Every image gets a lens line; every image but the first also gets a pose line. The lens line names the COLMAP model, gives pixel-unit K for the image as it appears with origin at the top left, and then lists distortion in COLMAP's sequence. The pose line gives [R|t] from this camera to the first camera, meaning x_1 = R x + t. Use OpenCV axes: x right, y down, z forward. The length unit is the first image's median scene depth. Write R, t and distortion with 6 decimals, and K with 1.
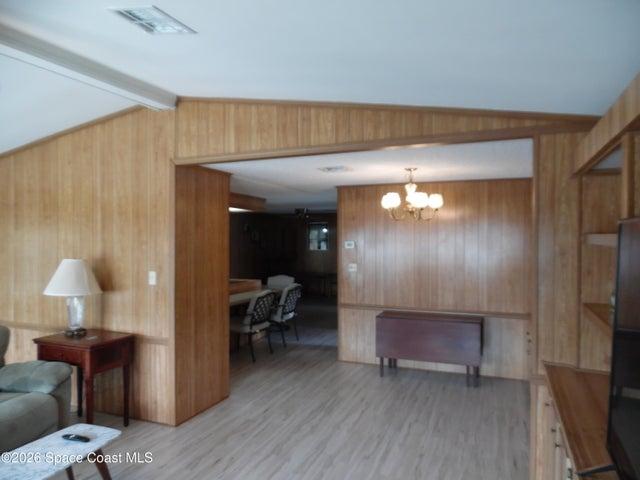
lens RADIAL K [[446.1, 0, 319.5], [0, 446.1, 238.1], [0, 0, 1]] dist [-0.016757, -0.008094]
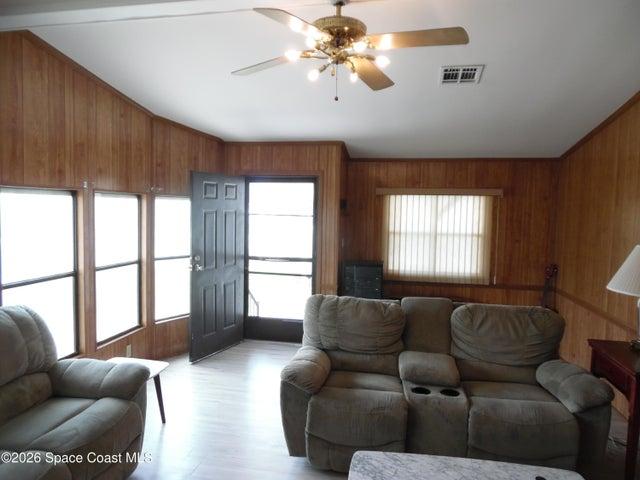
lens RADIAL K [[446.1, 0, 319.5], [0, 446.1, 238.1], [0, 0, 1]] dist [-0.016757, -0.008094]
pose [[0.199361, 0.076907, -0.976904, 0.033933], [-0.030132, 0.996925, 0.072335, -0.002418], [0.979463, 0.015015, 0.201065, 0.319219]]
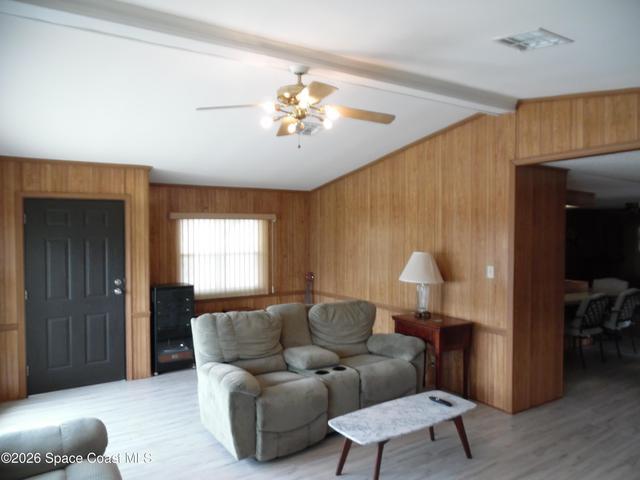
lens RADIAL K [[446.1, 0, 319.5], [0, 446.1, 238.1], [0, 0, 1]] dist [-0.016757, -0.008094]
pose [[0.809761, 0.013768, -0.586598, -0.078662], [-0.010463, 0.999905, 0.009026, 0.002060], [0.586666, -0.001171, 0.809828, -0.114577]]
